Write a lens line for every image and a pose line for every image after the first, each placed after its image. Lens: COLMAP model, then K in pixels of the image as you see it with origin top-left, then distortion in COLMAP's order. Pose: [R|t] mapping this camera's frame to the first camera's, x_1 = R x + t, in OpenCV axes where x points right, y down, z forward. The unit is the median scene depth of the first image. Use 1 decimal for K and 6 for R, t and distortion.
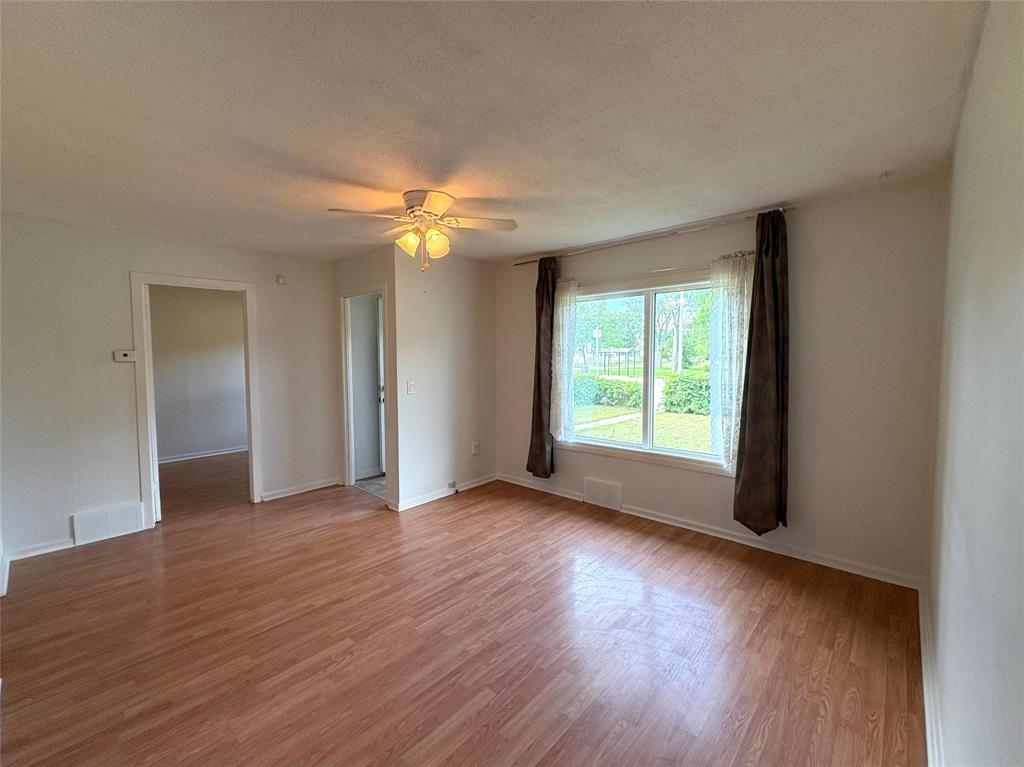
lens RADIAL K [[415.3, 0, 504.2], [0, 415.3, 383.9], [0, 0, 1]] dist [0.000348, 0.000248]
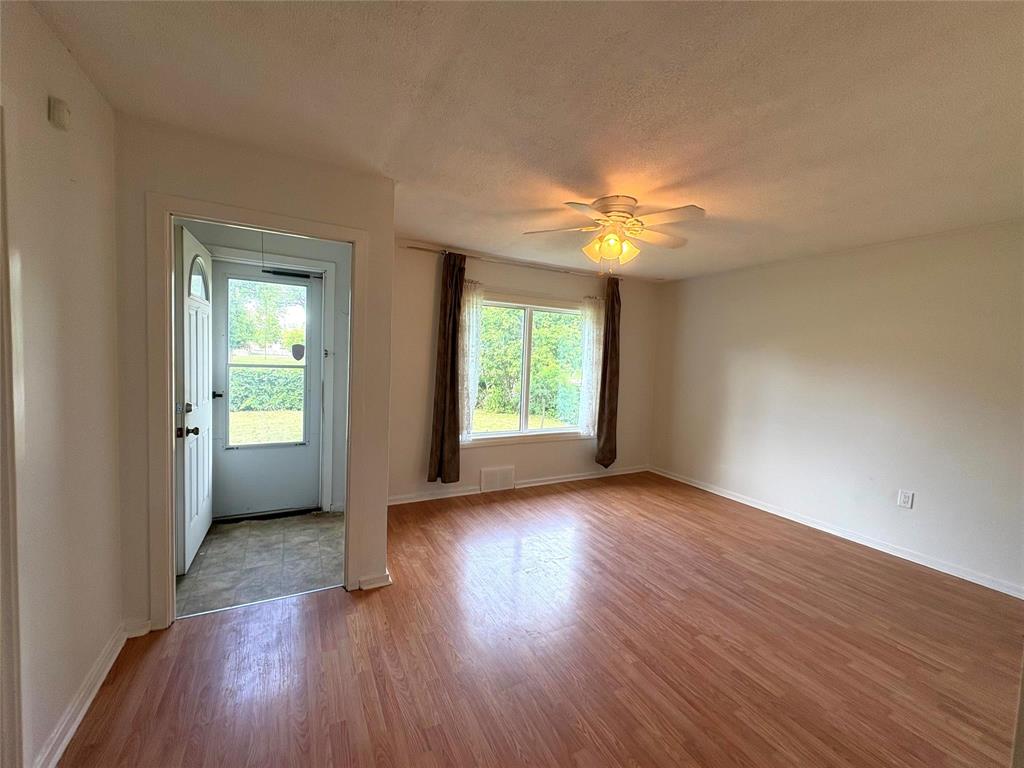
lens RADIAL K [[415.3, 0, 504.2], [0, 415.3, 384.4], [0, 0, 1]] dist [0.000348, 0.000248]
pose [[0.345775, -0.044373, 0.937268, -0.974239], [0.021782, 0.998992, 0.039259, -0.046055], [-0.938065, 0.006841, 0.346393, 0.712169]]
